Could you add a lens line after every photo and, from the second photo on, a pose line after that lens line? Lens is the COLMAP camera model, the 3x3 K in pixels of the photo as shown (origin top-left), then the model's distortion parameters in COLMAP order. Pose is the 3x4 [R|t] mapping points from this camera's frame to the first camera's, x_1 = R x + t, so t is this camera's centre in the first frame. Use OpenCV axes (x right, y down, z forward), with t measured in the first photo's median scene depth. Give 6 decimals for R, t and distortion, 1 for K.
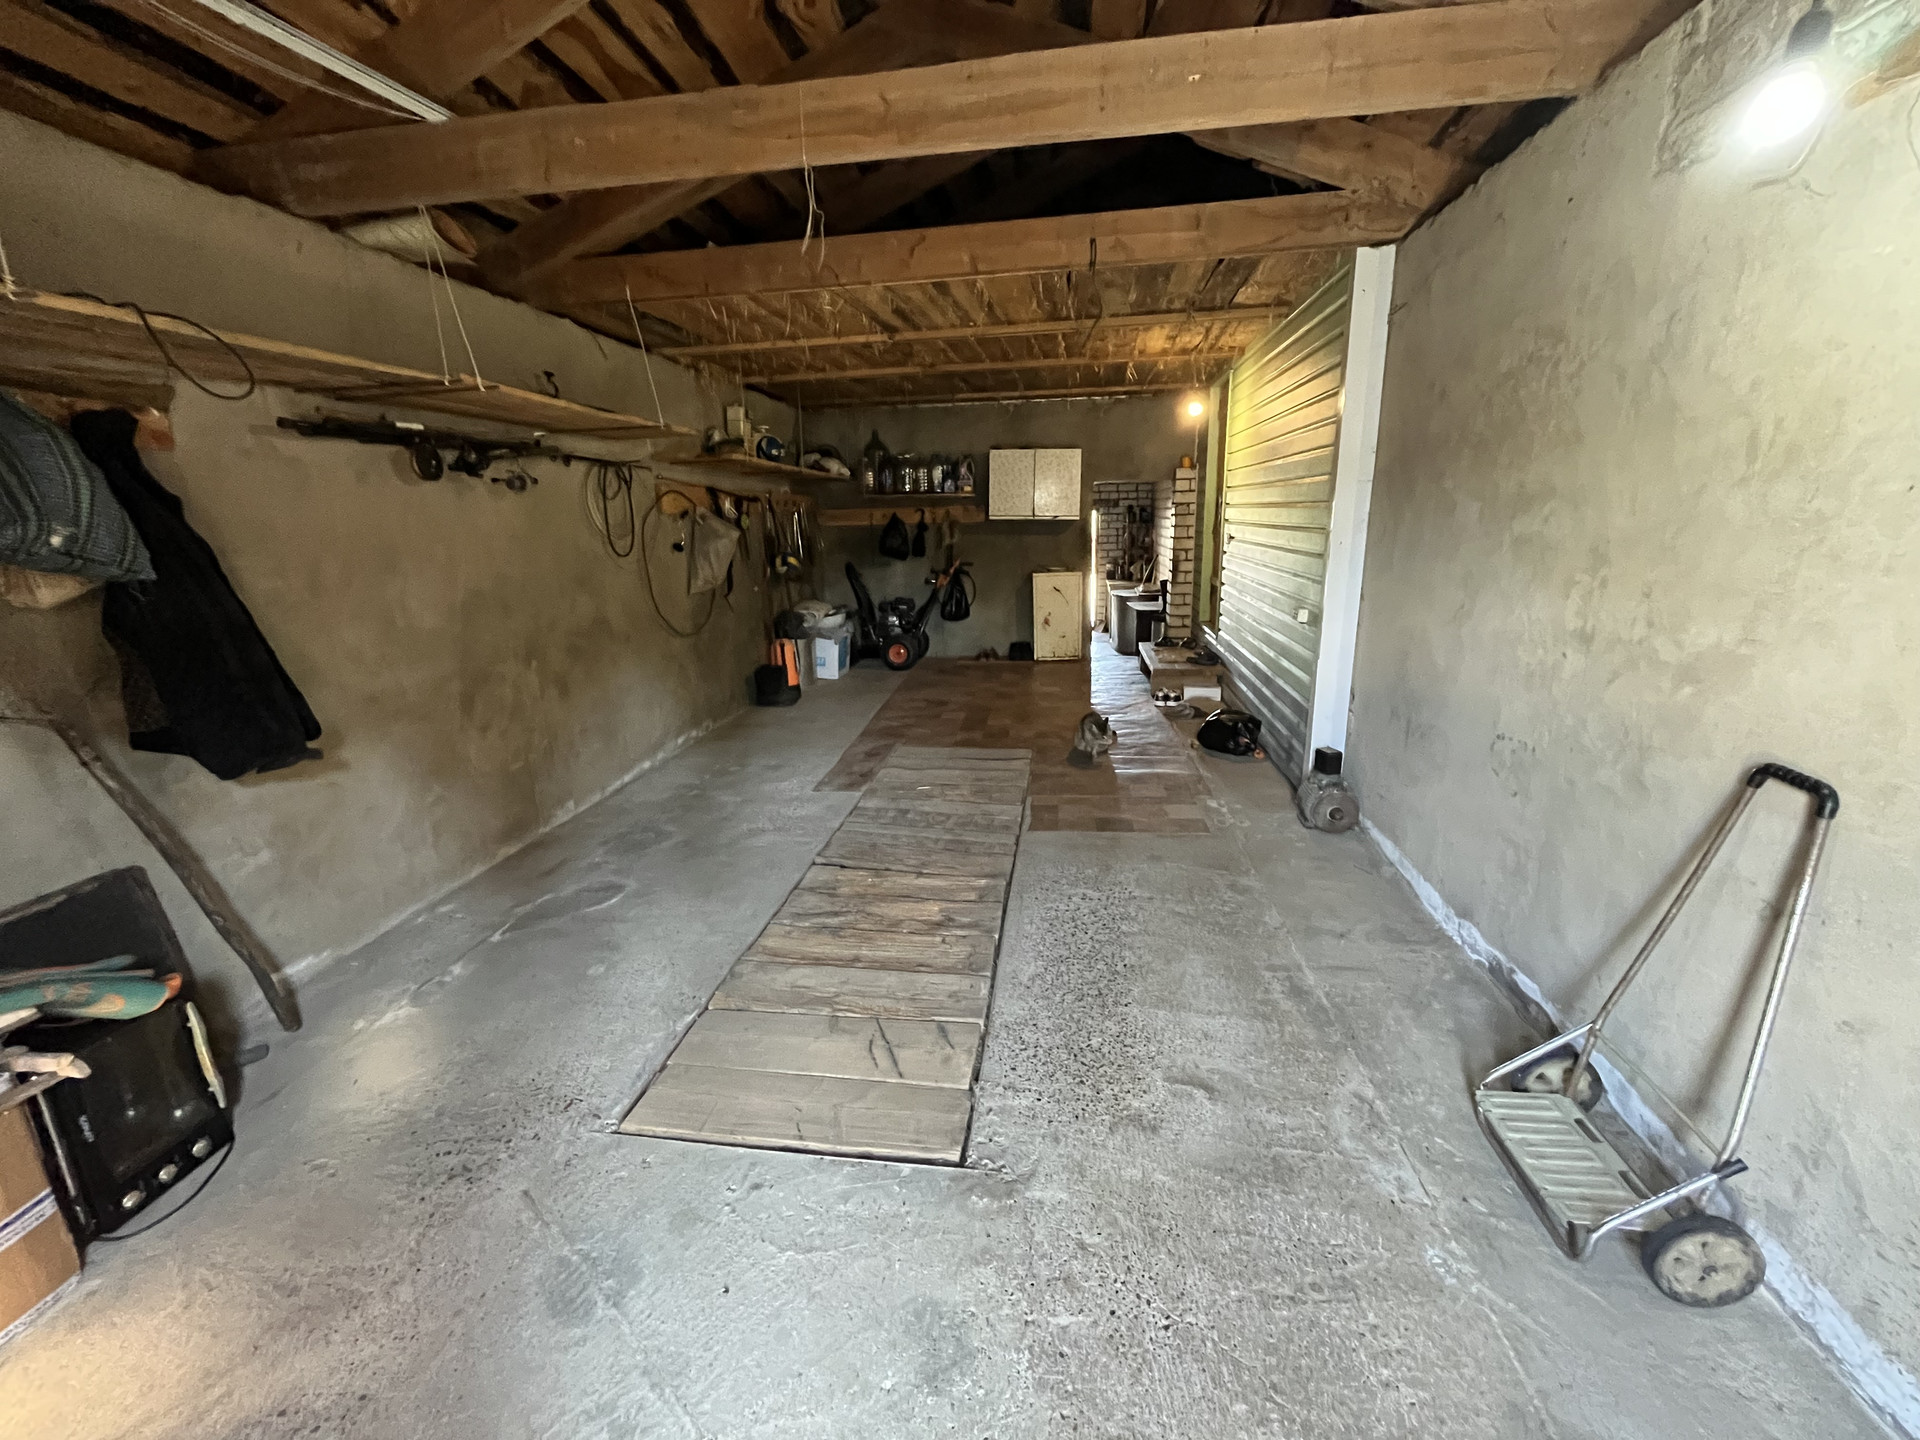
lens RADIAL K [[772.8, 0, 962.1], [0, 772.8, 716.9], [0, 0, 1]] dist [0.002707, -0.001408]
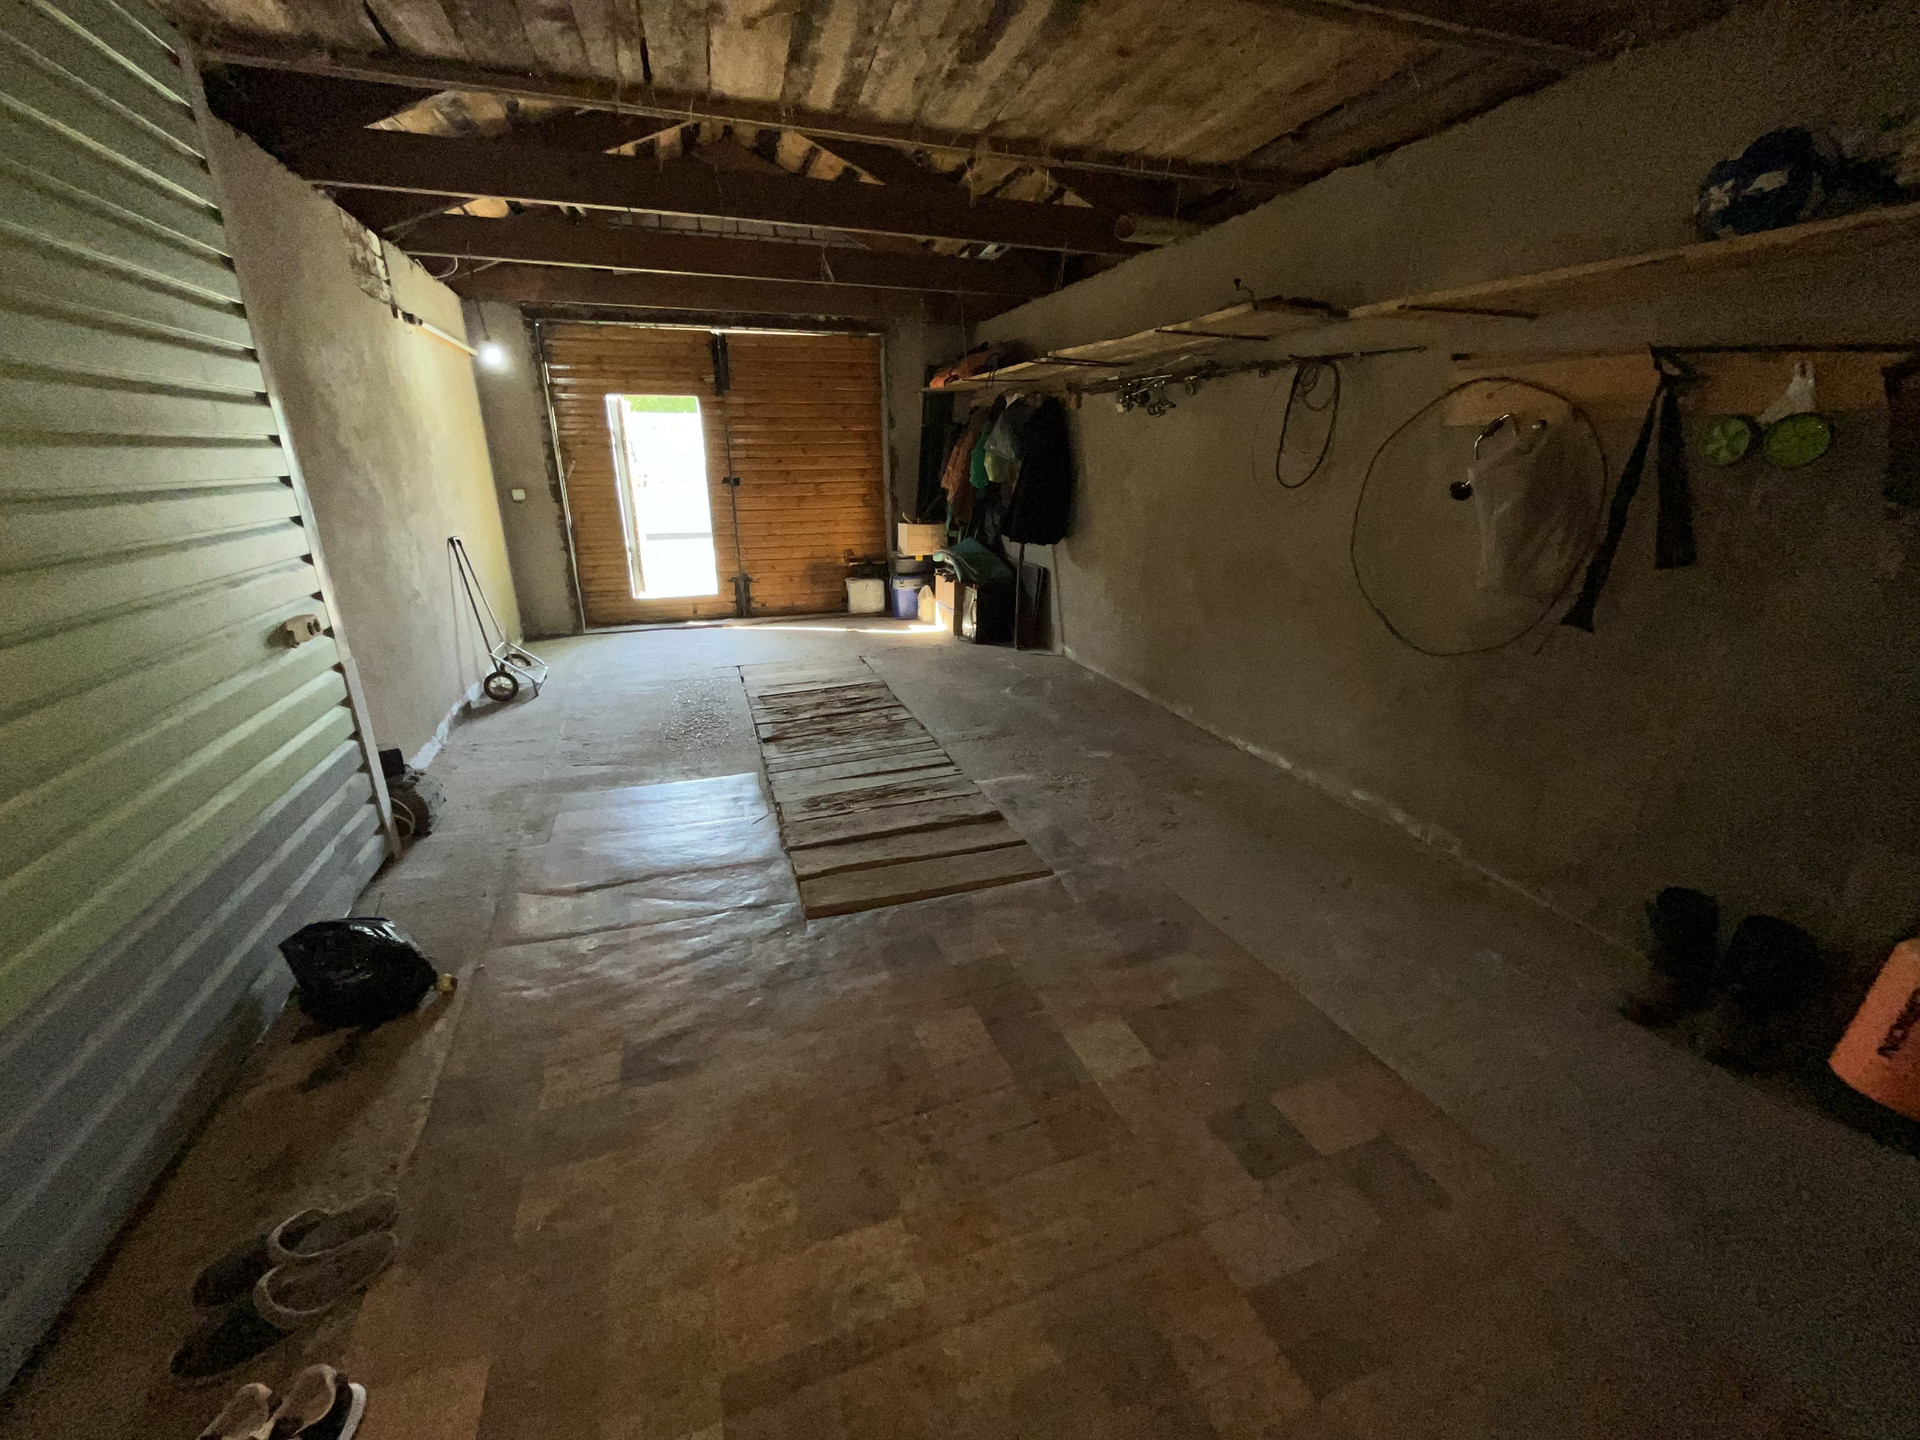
lens RADIAL K [[772.8, 0, 958.7], [0, 772.8, 714.8], [0, 0, 1]] dist [0.002707, -0.001408]
pose [[-0.892818, 0.165336, -0.418974, 0.138906], [-0.095487, 0.839571, 0.534792, -0.251110], [0.440179, 0.517479, -0.733797, 0.971336]]
